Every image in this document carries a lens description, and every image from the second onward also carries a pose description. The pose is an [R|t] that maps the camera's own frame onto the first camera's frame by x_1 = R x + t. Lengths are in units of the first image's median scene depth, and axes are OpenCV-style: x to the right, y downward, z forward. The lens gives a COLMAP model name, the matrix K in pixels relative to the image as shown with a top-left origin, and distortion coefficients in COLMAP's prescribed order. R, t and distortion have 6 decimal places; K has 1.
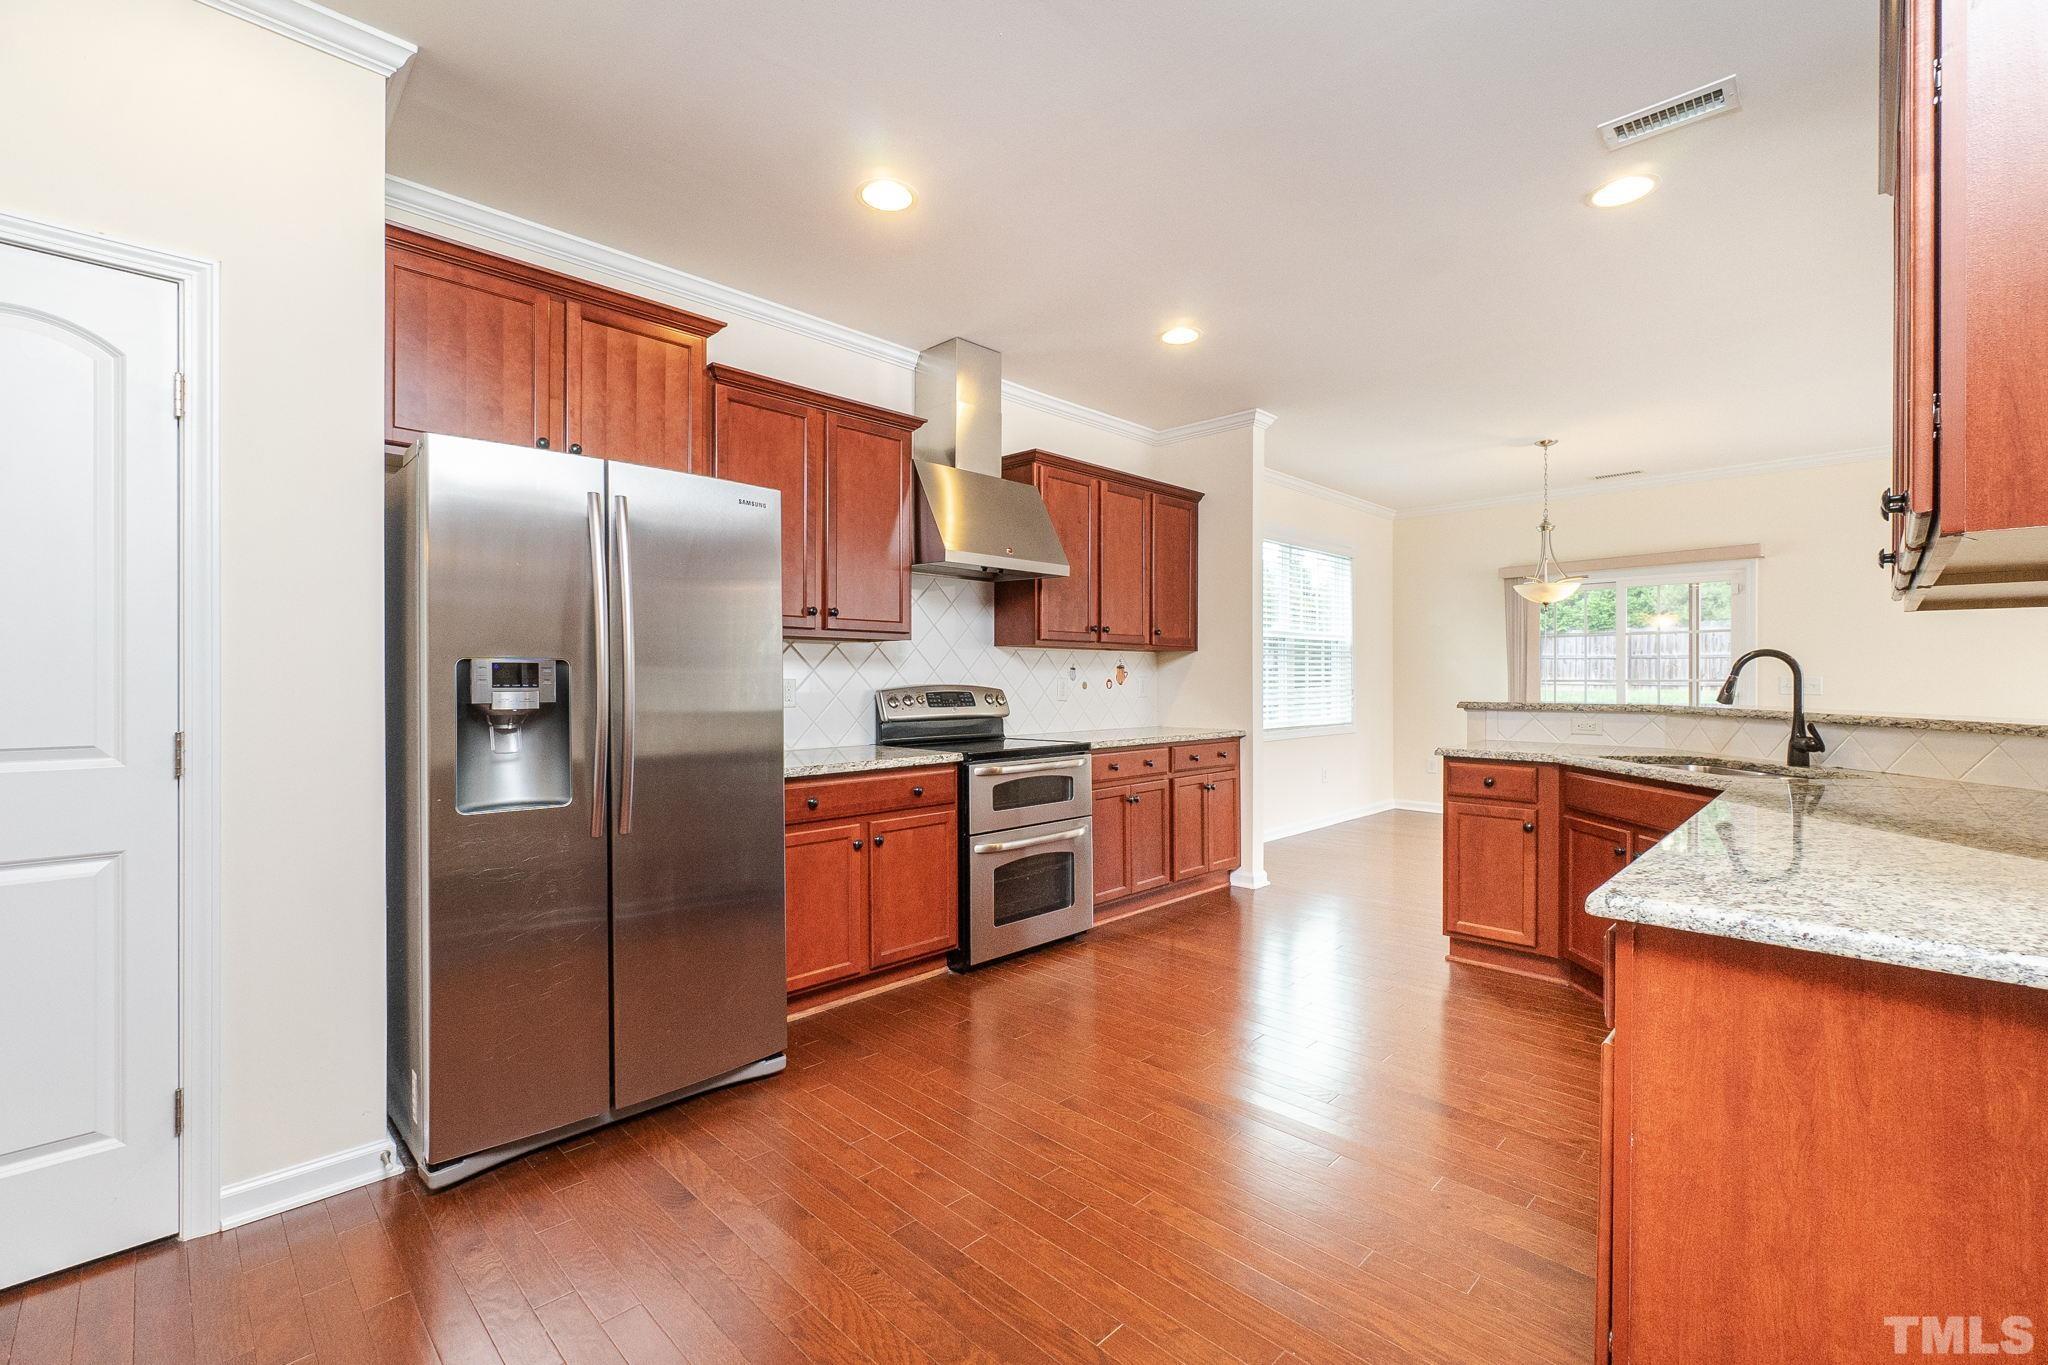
lens RADIAL K [[891.0, 0, 1031.0], [0, 891.0, 681.4], [0, 0, 1]] dist [0.008906, -0.000022]
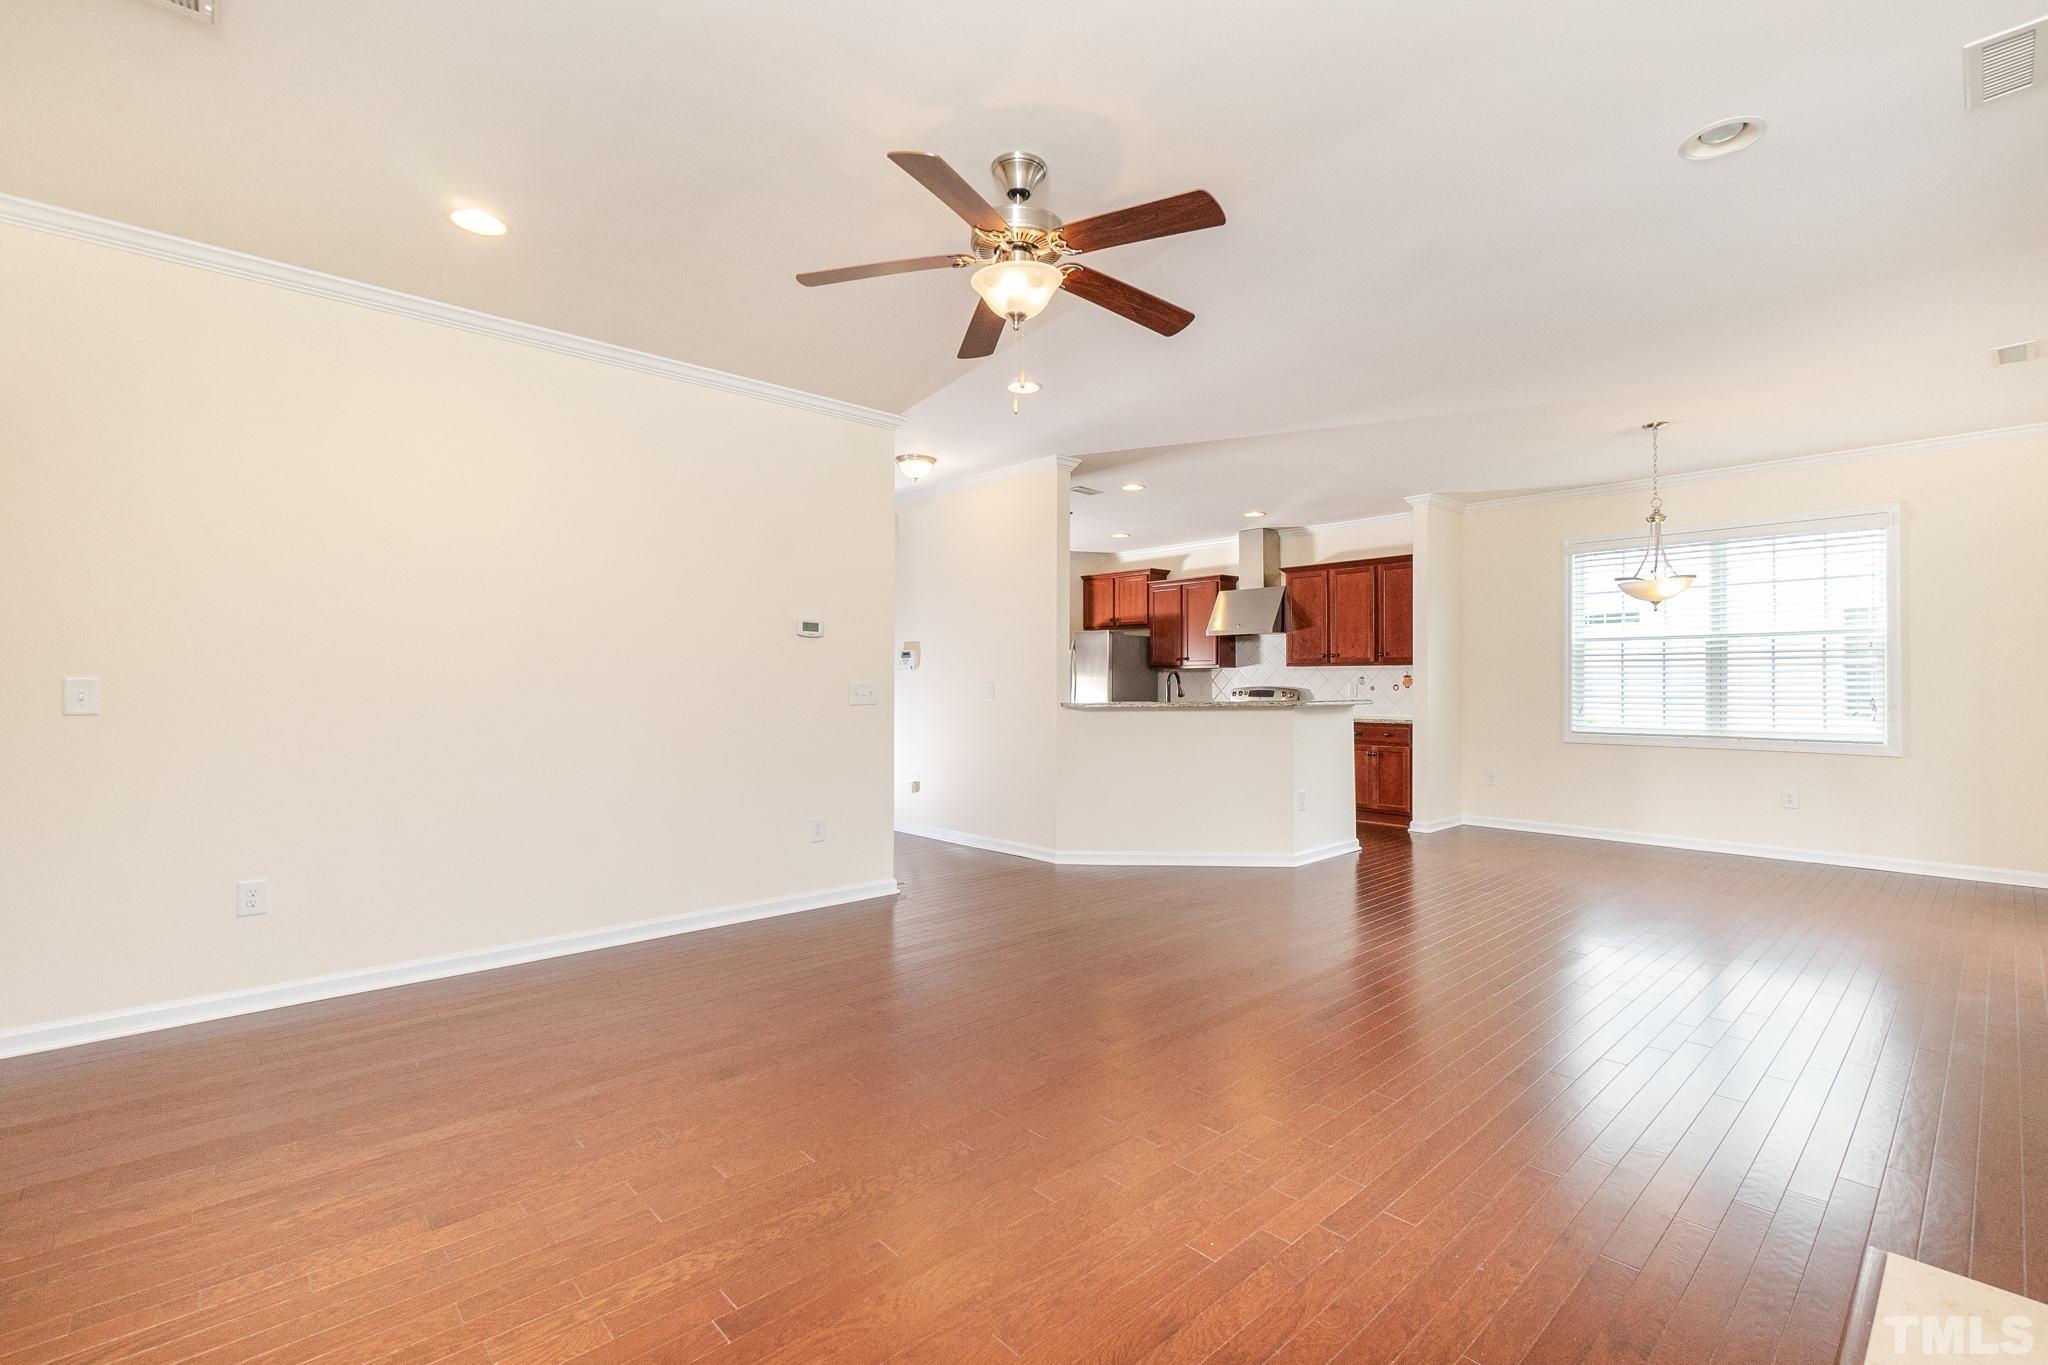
lens RADIAL K [[891.0, 0, 1031.0], [0, 891.0, 681.4], [0, 0, 1]] dist [0.008906, -0.000022]
pose [[-0.042837, -0.006070, -0.999064, 2.042903], [-0.002329, 0.999979, -0.005976, 0.004816], [0.999079, 0.002071, -0.042851, 0.542931]]
